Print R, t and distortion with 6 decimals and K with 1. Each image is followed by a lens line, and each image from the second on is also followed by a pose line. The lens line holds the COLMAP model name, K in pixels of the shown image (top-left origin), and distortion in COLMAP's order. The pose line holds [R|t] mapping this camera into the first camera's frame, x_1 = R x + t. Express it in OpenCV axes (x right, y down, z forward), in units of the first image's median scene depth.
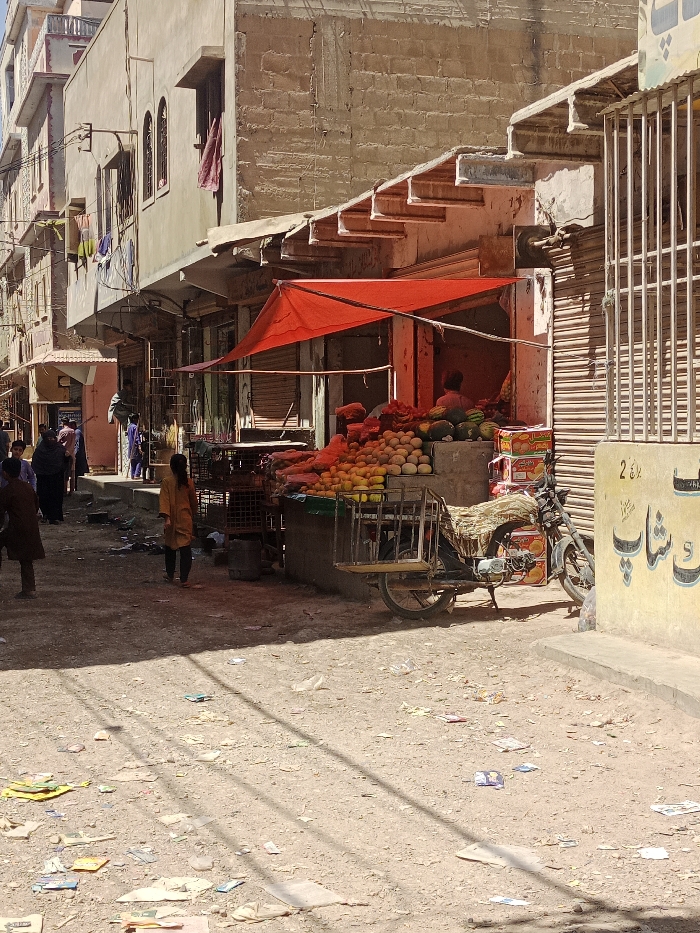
lens RADIAL K [[1359.6, 0, 350.0], [0, 1359.6, 466.5], [0, 0, 1]] dist [0.417557, -0.000325]
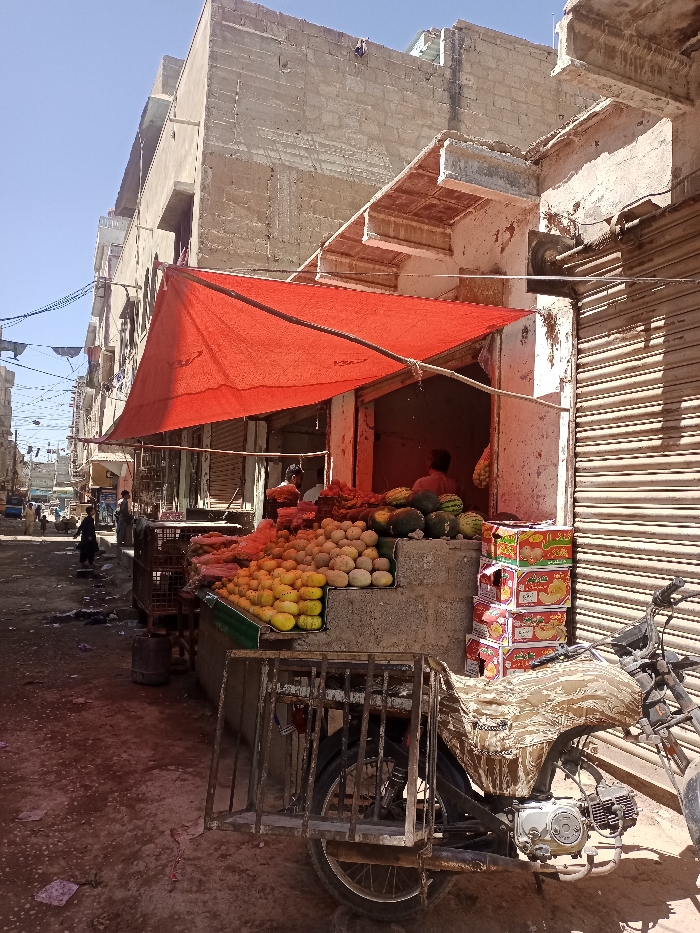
lens RADIAL K [[693.1, 0, 350.0], [0, 693.1, 466.5], [0, 0, 1]] dist [0.005173, -0.000762]
pose [[0.995709, 0.049066, 0.078459, 0.009163], [-0.041421, 0.994493, -0.096271, -0.019570], [-0.082751, 0.092608, 0.992258, 0.651725]]
